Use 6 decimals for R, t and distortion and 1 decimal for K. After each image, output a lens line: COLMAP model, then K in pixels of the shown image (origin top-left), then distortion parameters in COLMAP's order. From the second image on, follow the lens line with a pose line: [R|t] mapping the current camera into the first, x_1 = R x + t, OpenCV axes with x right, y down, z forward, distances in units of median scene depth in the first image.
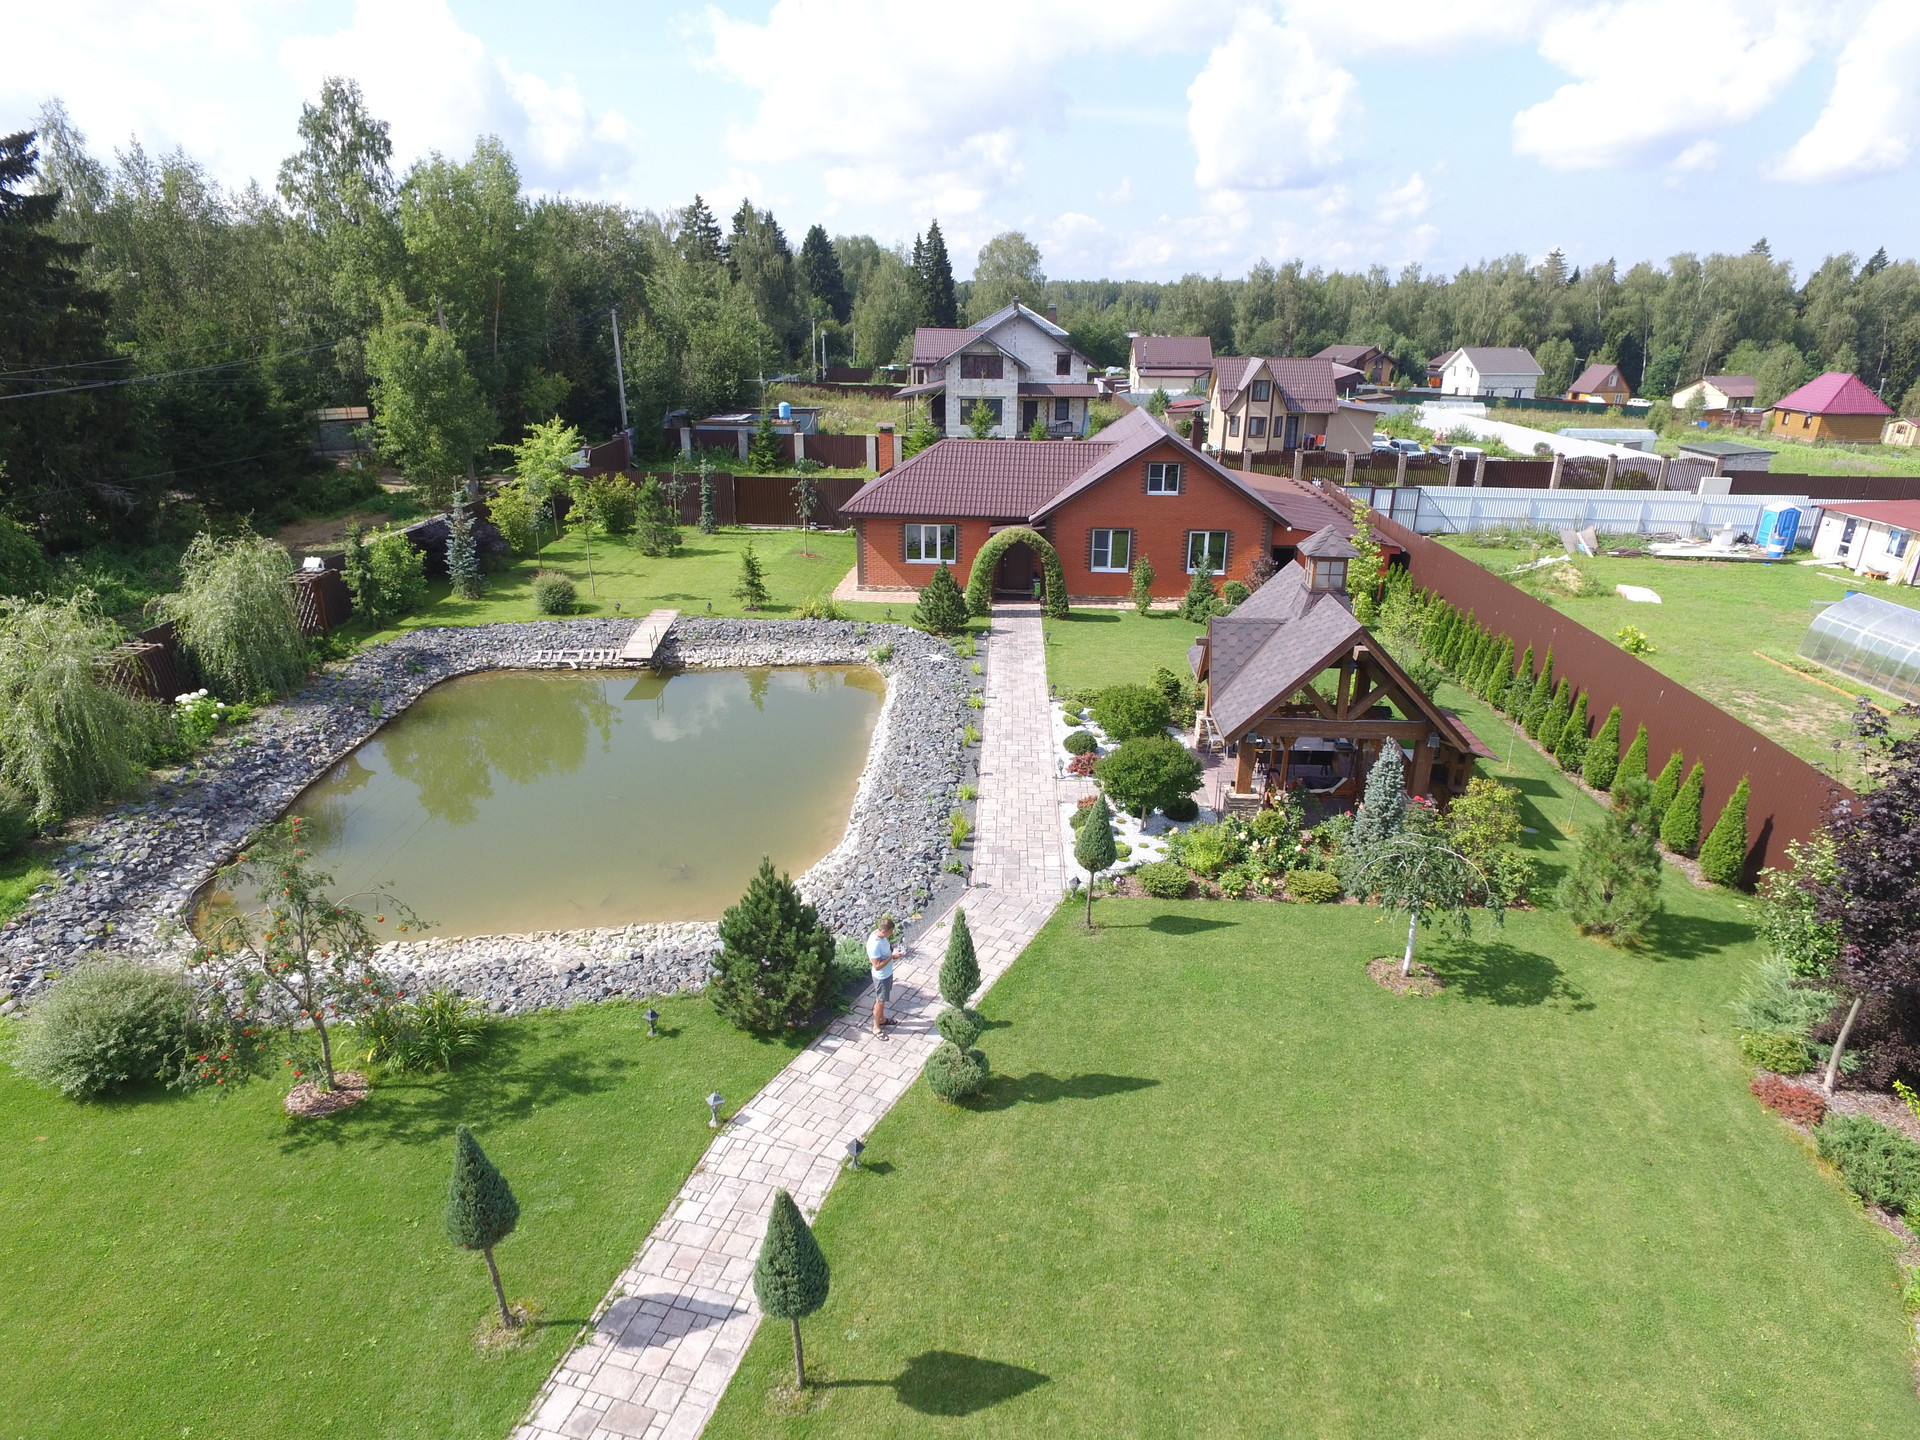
lens RADIAL K [[1107.8, 0, 963.4], [0, 1107.8, 724.4], [0, 0, 1]] dist [-0.012873, 0.011066]
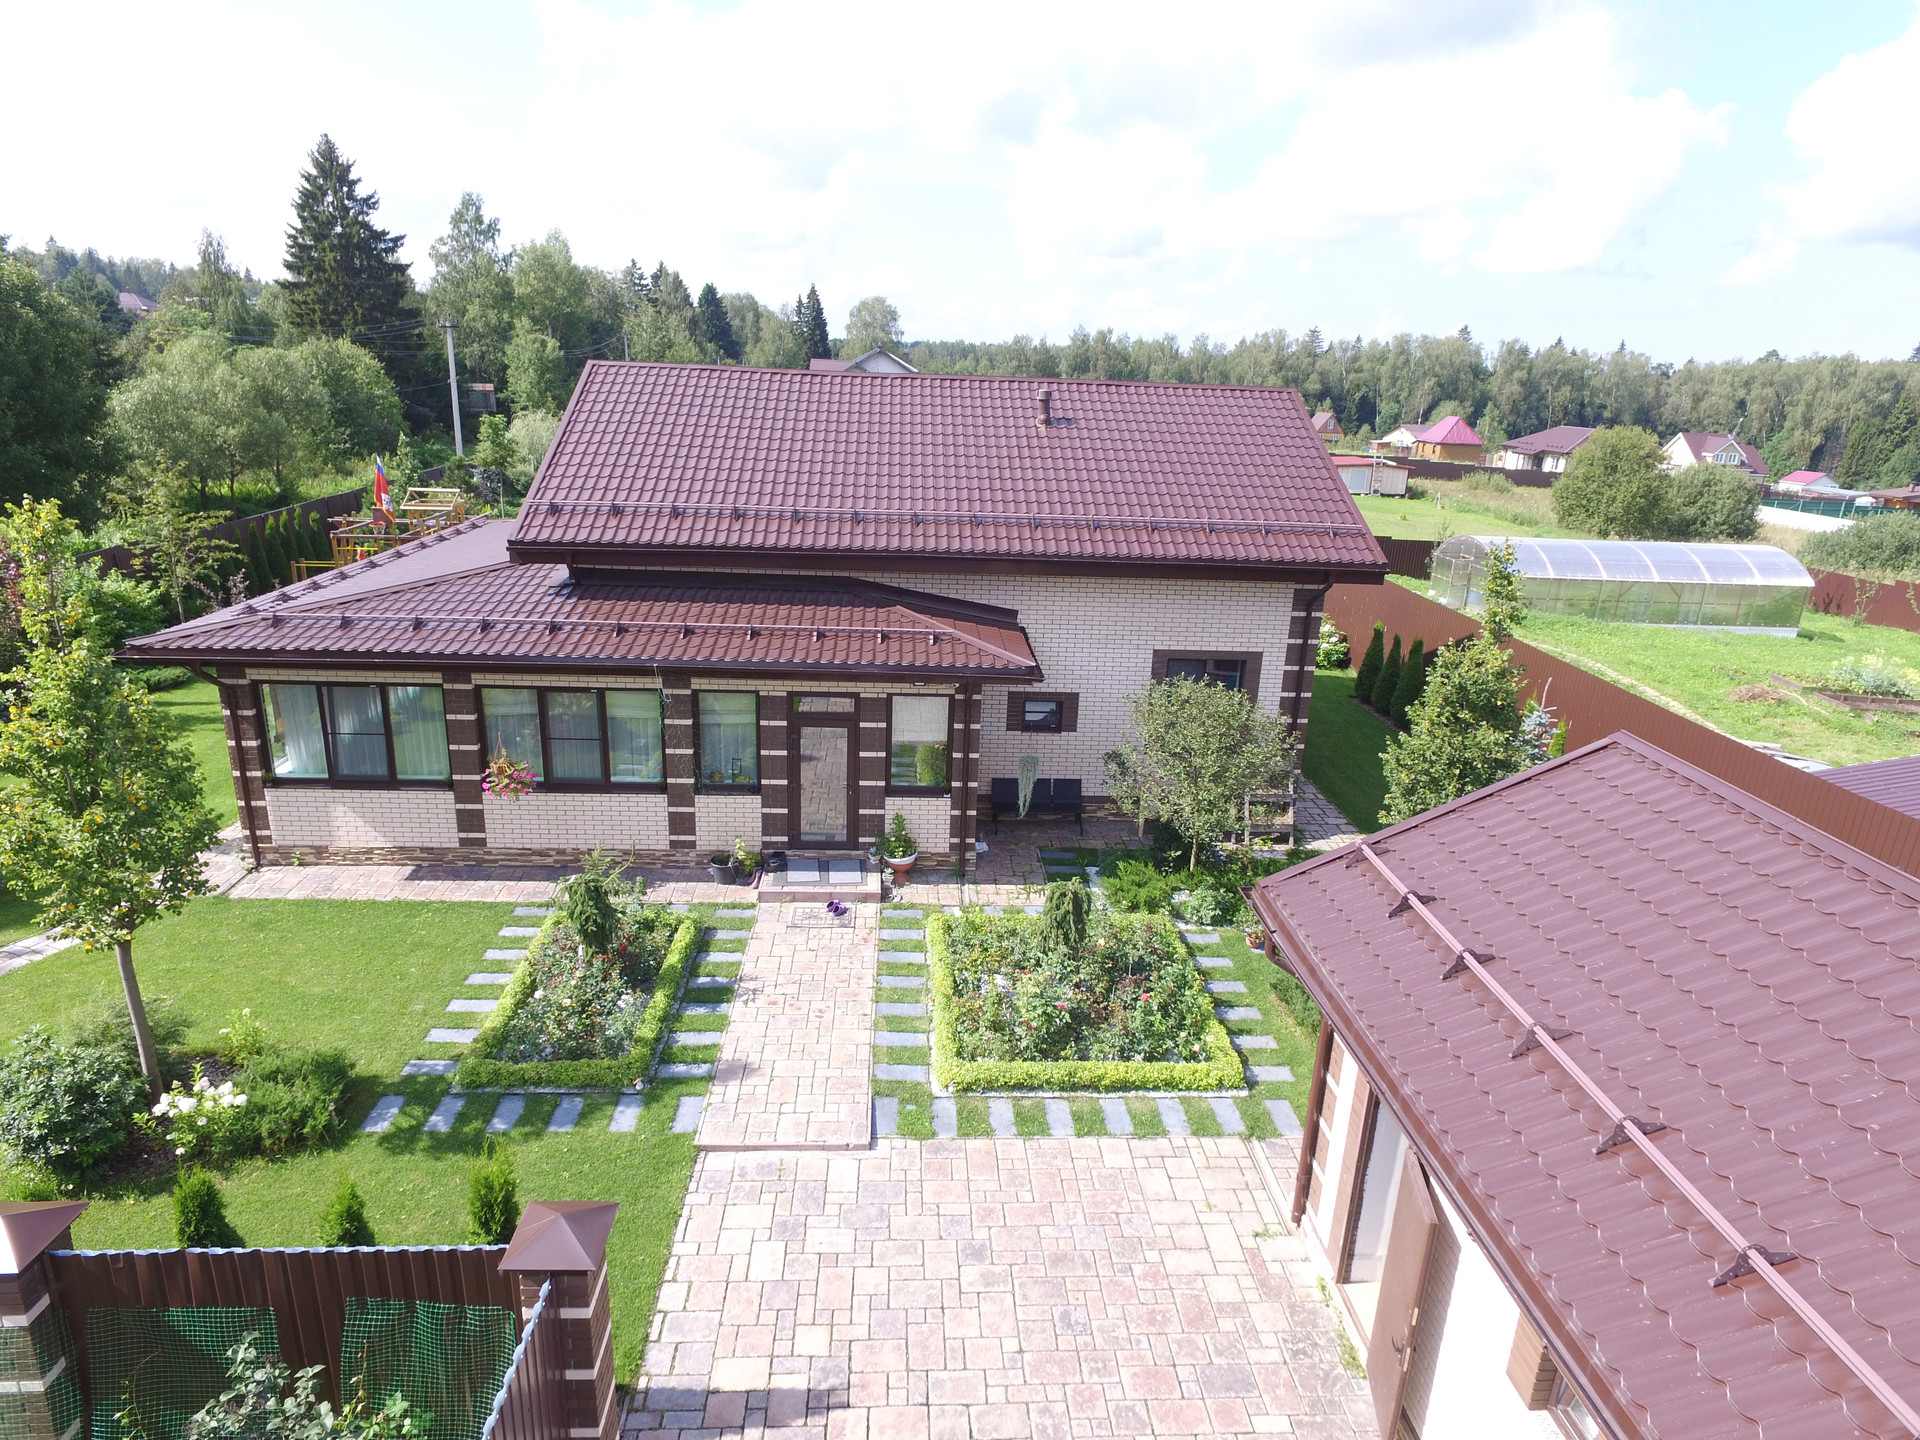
lens RADIAL K [[1107.8, 0, 964.0], [0, 1107.8, 715.6], [0, 0, 1]] dist [-0.012873, 0.011066]
pose [[0.992817, -0.004011, 0.119578, -0.013768], [0.010690, 0.998415, -0.055263, 0.151567], [-0.119167, 0.056145, 0.991286, -0.347528]]
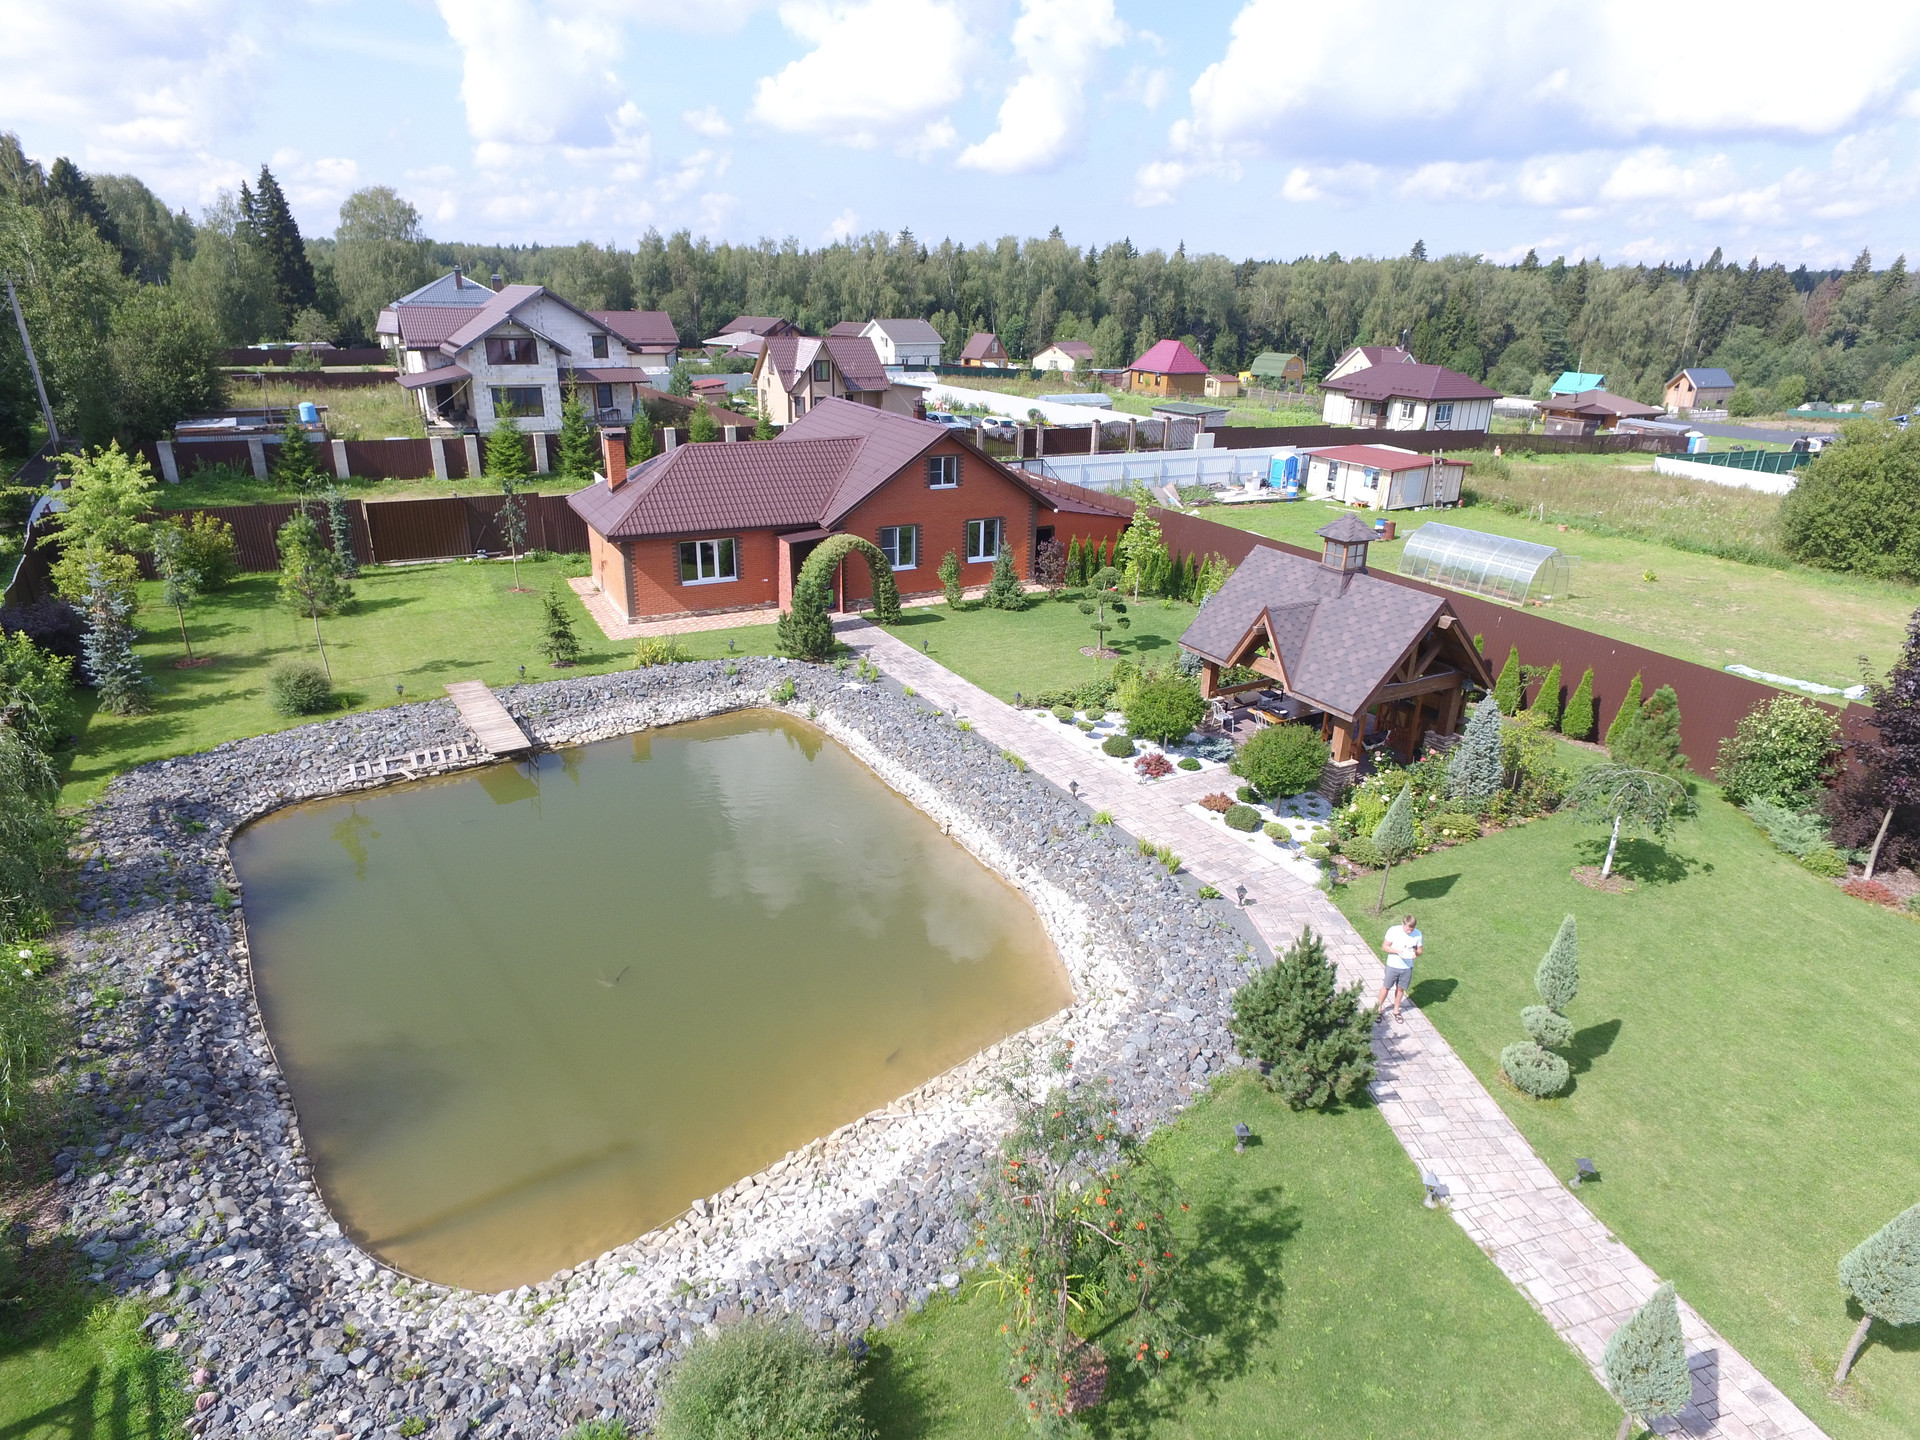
lens RADIAL K [[1107.8, 0, 967.5], [0, 1107.8, 721.2], [0, 0, 1]] dist [-0.012873, 0.011066]
pose [[0.847176, -0.183034, 0.498790, -0.115027], [0.170711, 0.982782, 0.070692, -0.022547], [-0.503141, 0.025260, 0.863835, 0.042817]]
